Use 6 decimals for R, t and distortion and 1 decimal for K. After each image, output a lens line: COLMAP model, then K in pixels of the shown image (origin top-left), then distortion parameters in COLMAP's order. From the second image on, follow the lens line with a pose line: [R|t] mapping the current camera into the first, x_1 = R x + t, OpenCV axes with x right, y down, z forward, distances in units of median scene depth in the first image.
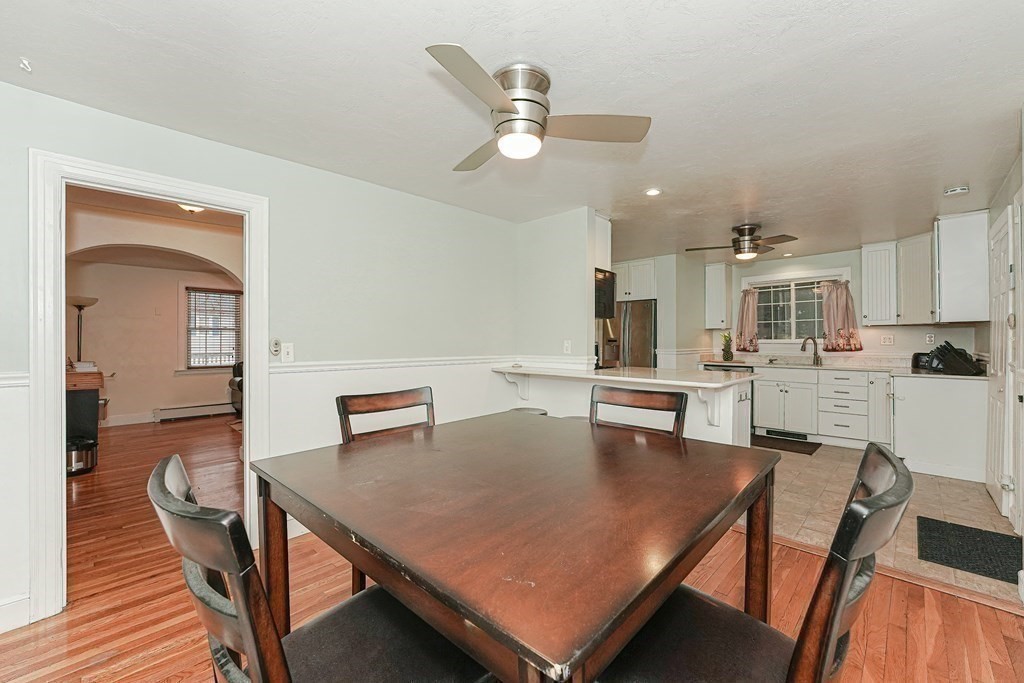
lens RADIAL K [[413.9, 0, 515.9], [0, 413.9, 339.2], [0, 0, 1]] dist [-0.001241, 0.000167]
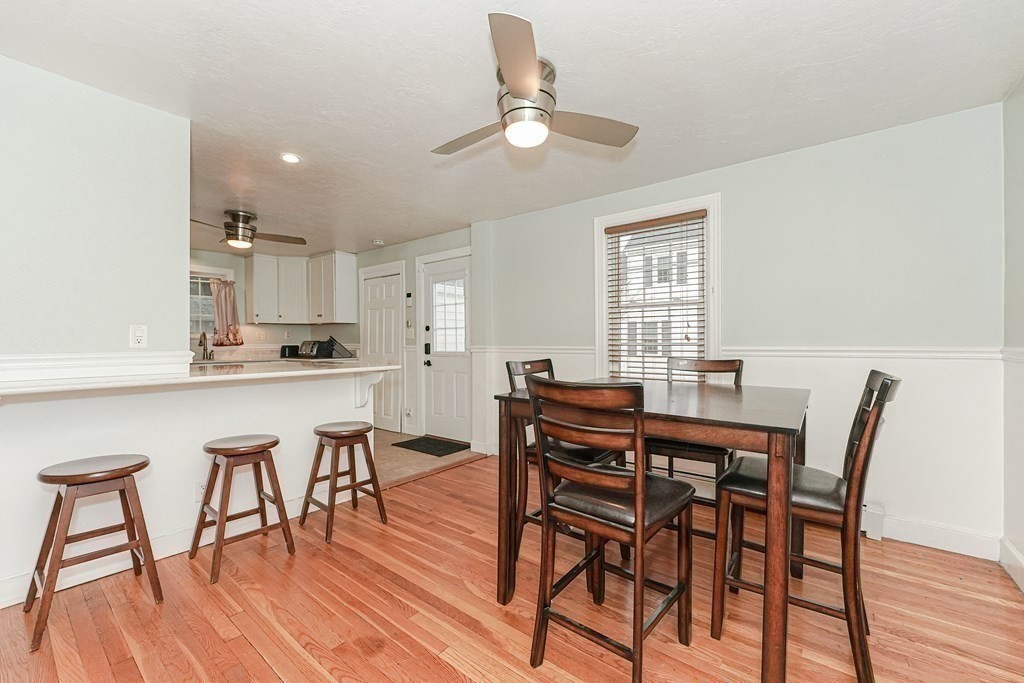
lens RADIAL K [[401.3, 0, 508.3], [0, 401.3, 333.8], [0, 0, 1]] dist [-0.000519, 0.000008]
pose [[-0.114275, 0.012735, 0.993368, -0.331552], [0.003238, 0.999917, -0.012446, 0.013553], [-0.993444, 0.001794, -0.114306, 0.399236]]
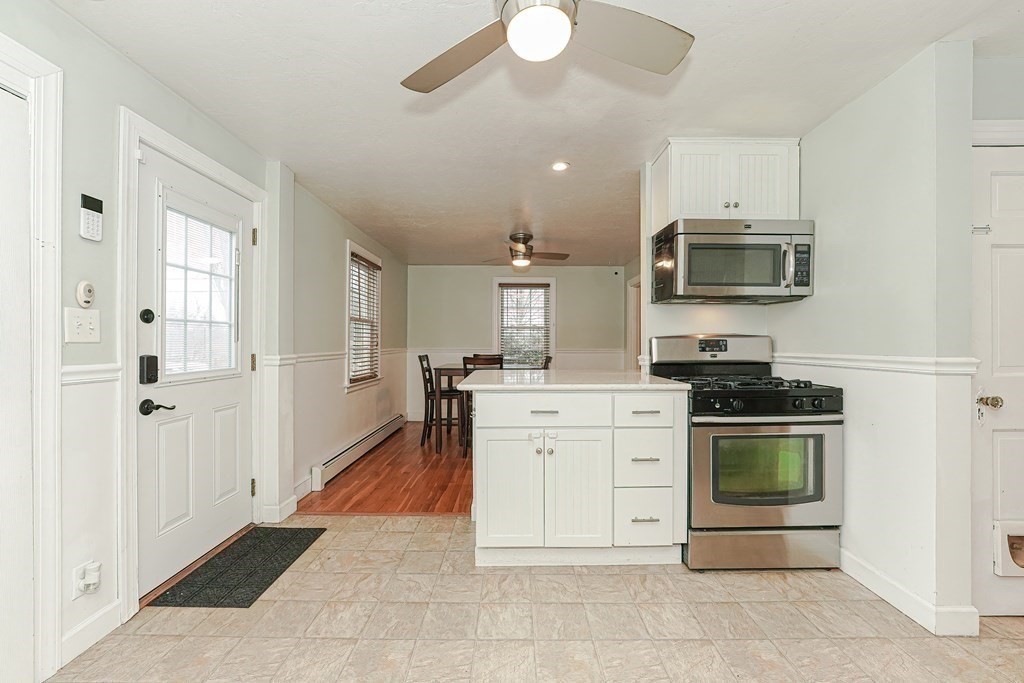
lens RADIAL K [[429.3, 0, 512.0], [0, 429.3, 341.5], [0, 0, 1]] dist [-0.002882, 0.000522]
pose [[-0.723327, -0.006382, -0.690476, 0.620545], [-0.002921, 0.999977, -0.006183, 0.012681], [0.690499, -0.002456, -0.723329, 0.961821]]
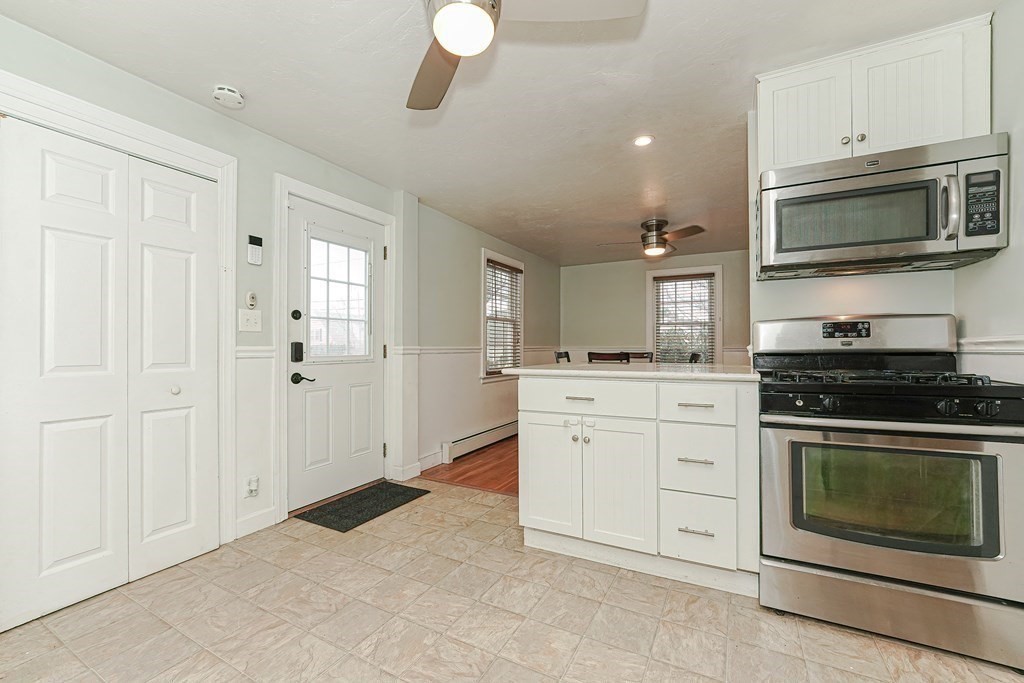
lens RADIAL K [[426.8, 0, 499.9], [0, 426.8, 342.7], [0, 0, 1]] dist [-0.002689, 0.000044]
pose [[-0.966467, -0.003115, -0.256774, 0.484659], [0.000431, 0.999905, -0.013749, 0.031465], [0.256792, -0.013399, -0.966374, 1.052026]]
